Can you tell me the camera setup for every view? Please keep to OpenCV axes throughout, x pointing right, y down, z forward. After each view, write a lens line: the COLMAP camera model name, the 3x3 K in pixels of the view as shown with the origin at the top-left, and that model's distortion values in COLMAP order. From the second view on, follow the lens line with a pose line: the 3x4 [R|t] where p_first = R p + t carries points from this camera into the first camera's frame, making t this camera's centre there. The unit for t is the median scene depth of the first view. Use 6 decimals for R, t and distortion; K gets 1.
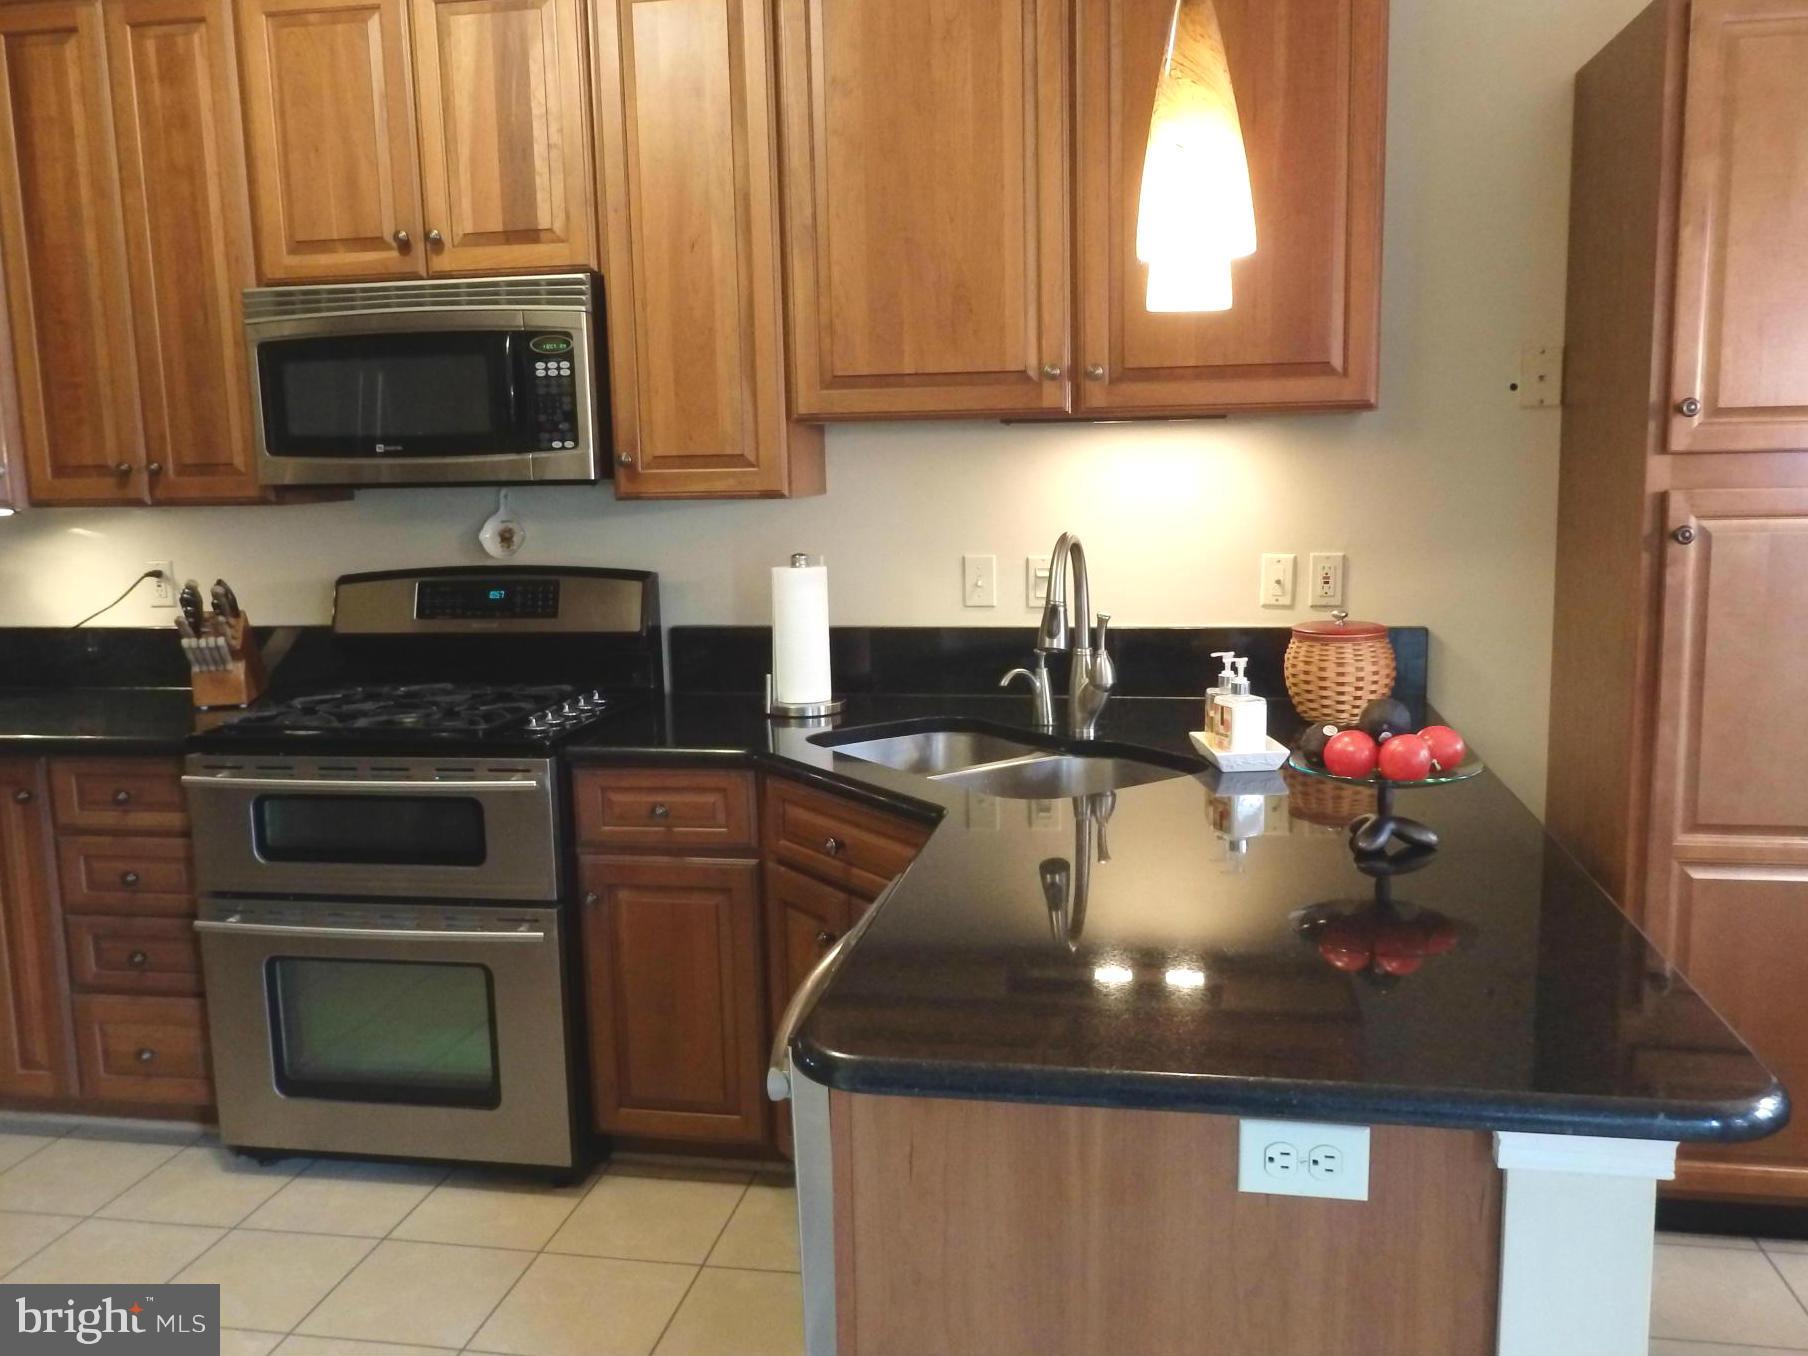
lens RADIAL K [[1520.7, 0, 896.0], [0, 1520.7, 677.4], [0, 0, 1]] dist [0.025188, -0.002392]
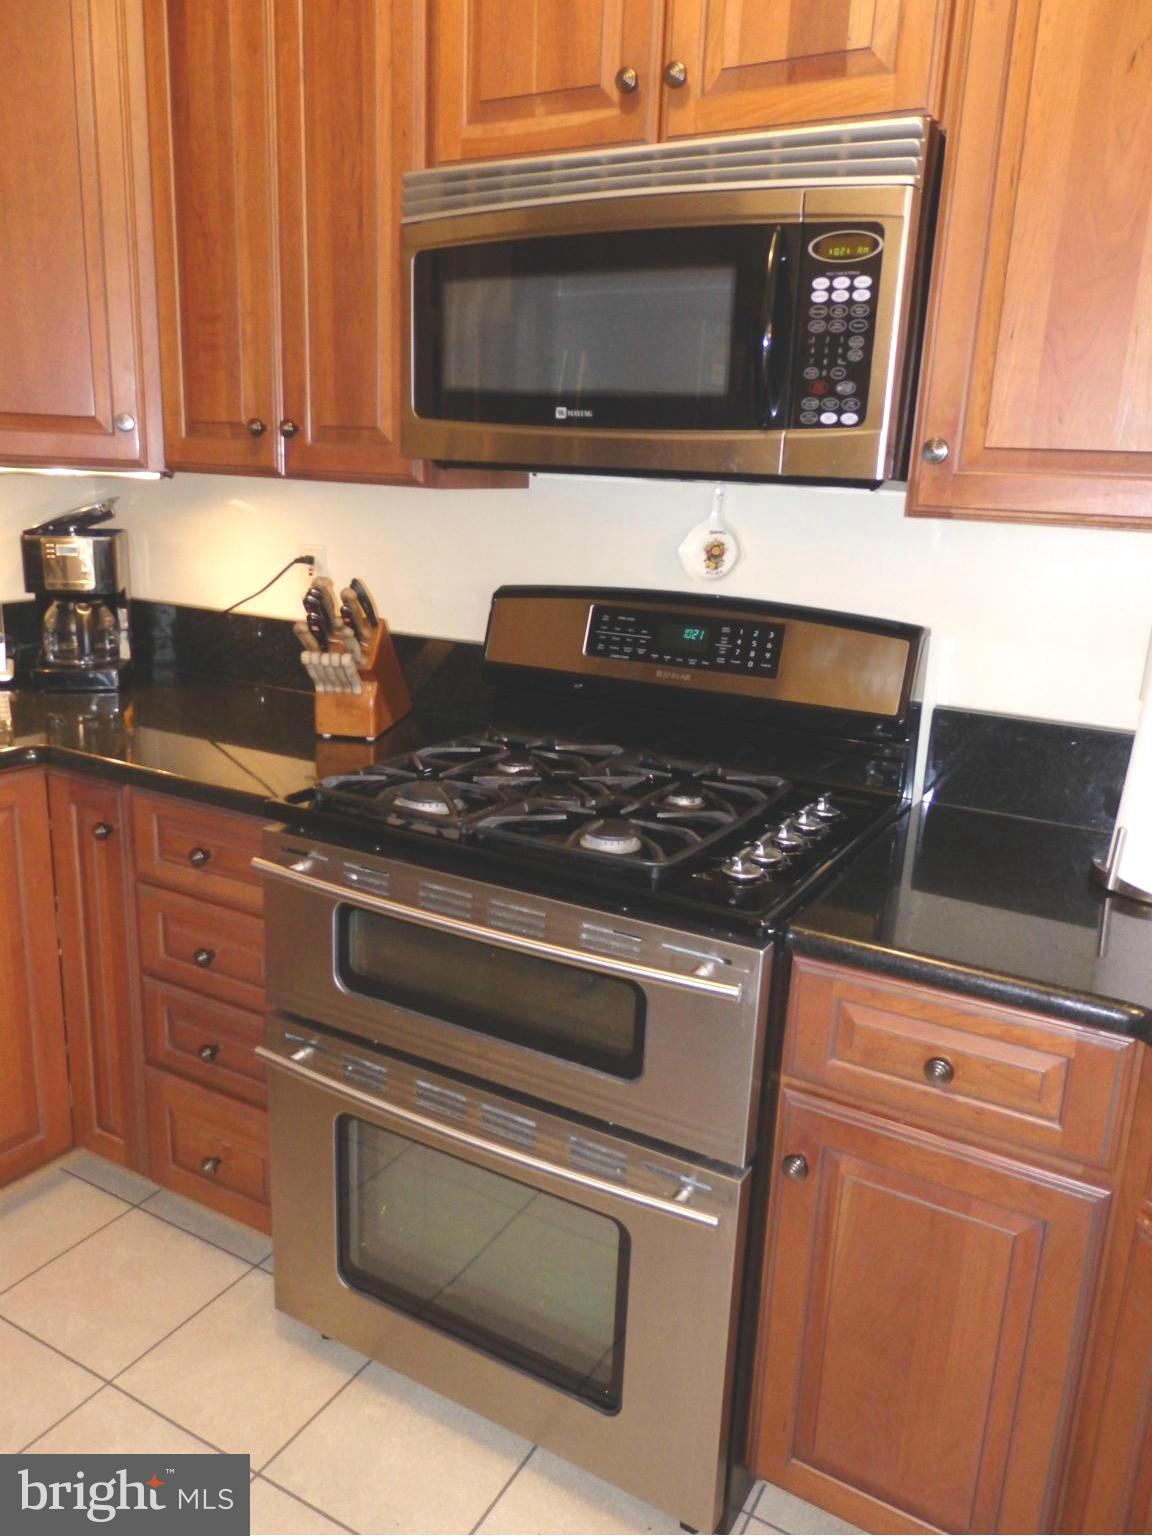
lens RADIAL K [[1137.5, 0, 577.8], [0, 1137.5, 763.5], [0, 0, 1]] dist [-0.002998, 0.009745]
pose [[0.943885, 0.142402, -0.297998, -0.152521], [-0.109459, 0.986158, 0.124544, -0.058073], [0.311608, -0.084936, 0.946407, 0.492529]]
